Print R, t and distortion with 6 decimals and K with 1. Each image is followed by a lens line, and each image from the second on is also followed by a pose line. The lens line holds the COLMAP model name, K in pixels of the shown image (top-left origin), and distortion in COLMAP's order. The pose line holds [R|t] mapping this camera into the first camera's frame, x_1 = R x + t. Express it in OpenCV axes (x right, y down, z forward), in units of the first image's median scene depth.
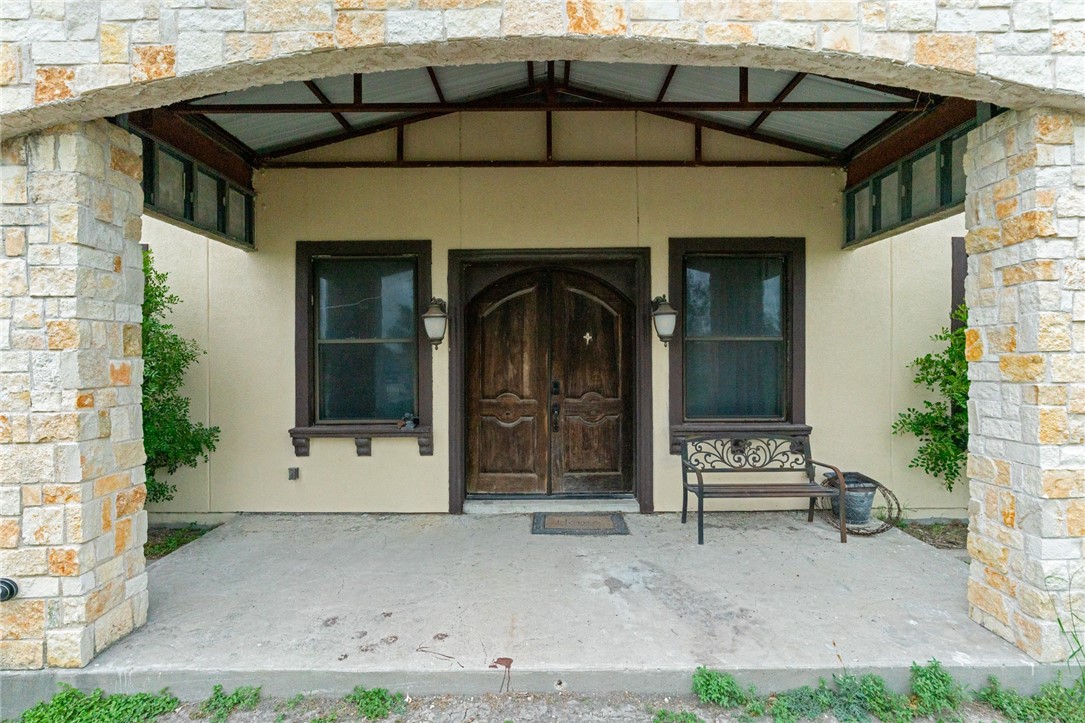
lens RADIAL K [[492.2, 0, 548.1], [0, 492.2, 364.9], [0, 0, 1]] dist [-0.004041, -0.000010]
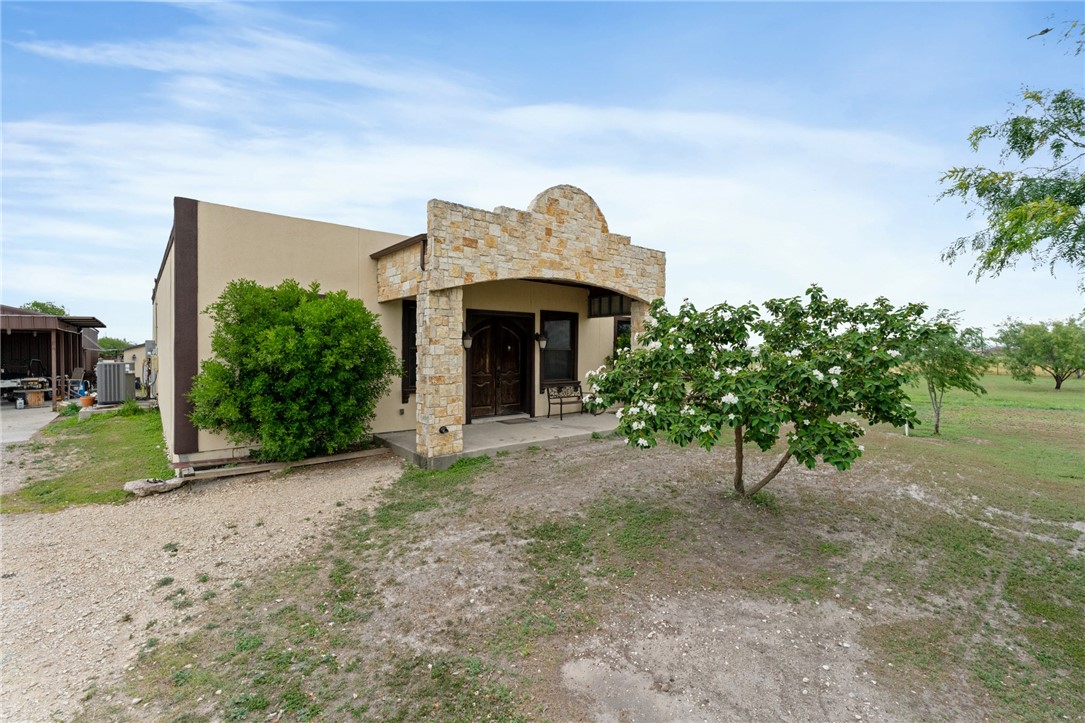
lens RADIAL K [[492.2, 0, 548.1], [0, 492.2, 364.9], [0, 0, 1]] dist [-0.004041, -0.000010]
pose [[0.758044, -0.008389, 0.652149, -1.414541], [0.000457, 0.999924, 0.012331, -0.002378], [-0.652203, -0.009049, 0.757991, -0.991572]]
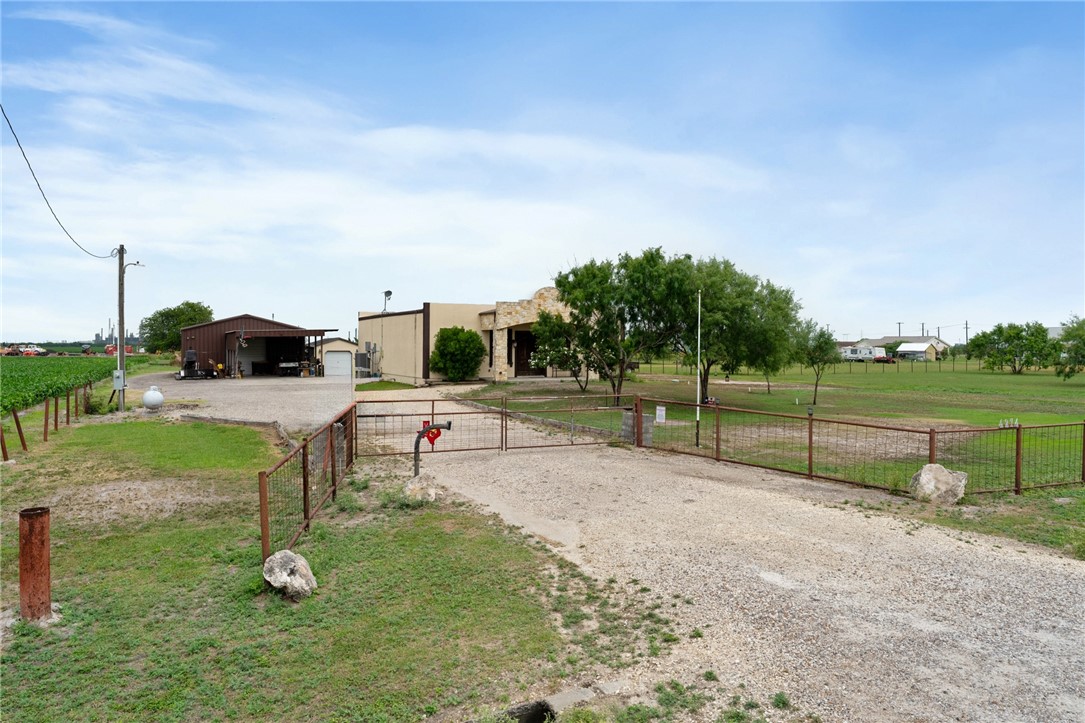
lens RADIAL K [[758.9, 0, 542.5], [0, 758.9, 361.5], [0, 0, 1]] dist [-0.000967, -0.000856]
pose [[0.896761, -0.000273, 0.442516, -3.838945], [-0.002647, 0.999979, 0.005982, 0.066999], [-0.442508, -0.006535, 0.896741, -7.100682]]
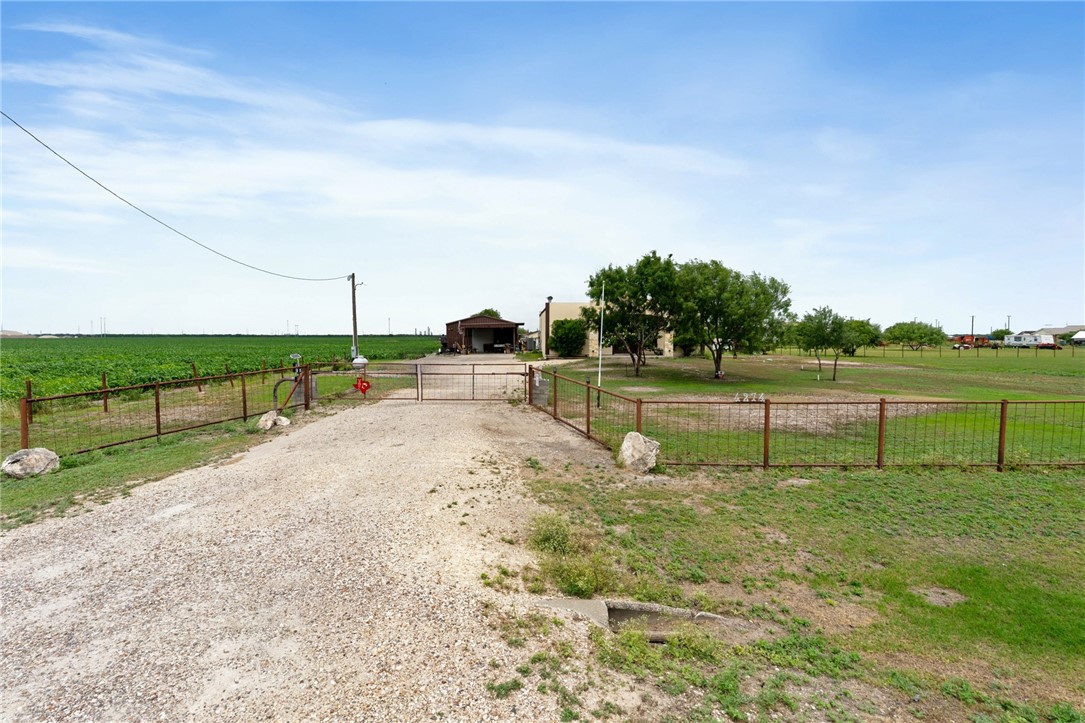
lens RADIAL K [[501.9, 0, 539.2], [0, 501.9, 341.9], [0, 0, 1]] dist [-0.012287, 0.000040]
pose [[0.999142, 0.006109, 0.040954, -1.730736], [-0.006077, 0.999981, -0.000907, 0.112076], [-0.040959, 0.000657, 0.999161, -7.161230]]
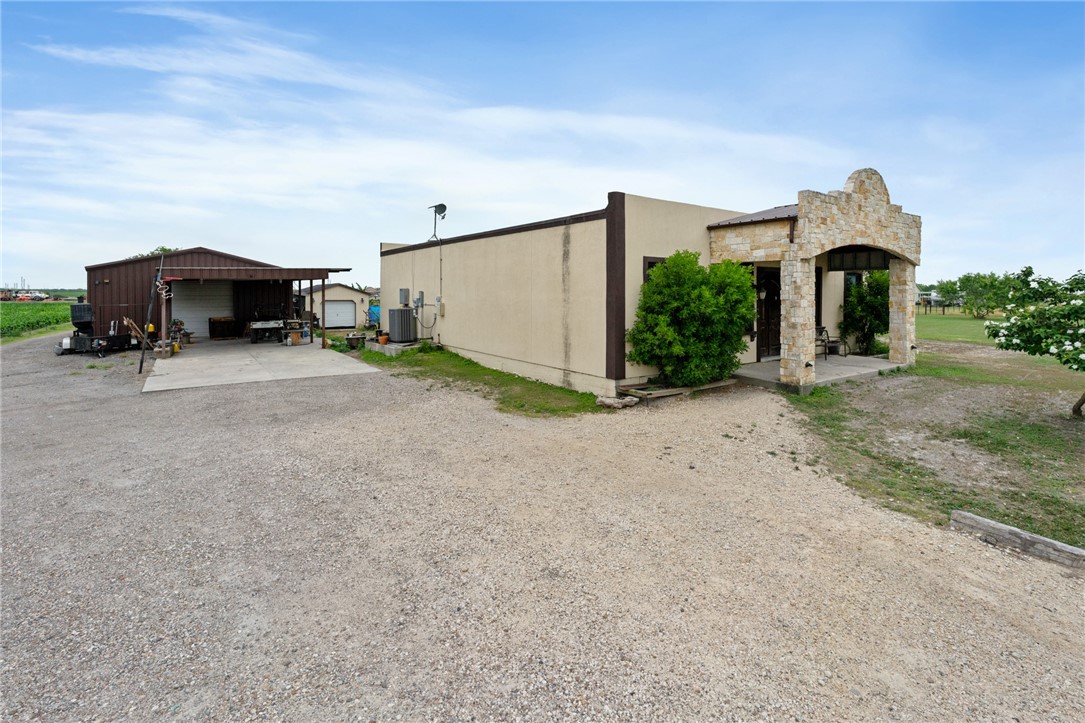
lens RADIAL K [[513.0, 0, 545.0], [0, 513.0, 302.2], [0, 0, 1]] dist [-0.005038, -0.000077]
pose [[0.815227, -0.001925, 0.579138, -2.872221], [-0.001477, 0.999984, 0.005402, -0.049757], [-0.579139, -0.005259, 0.815212, -0.668305]]
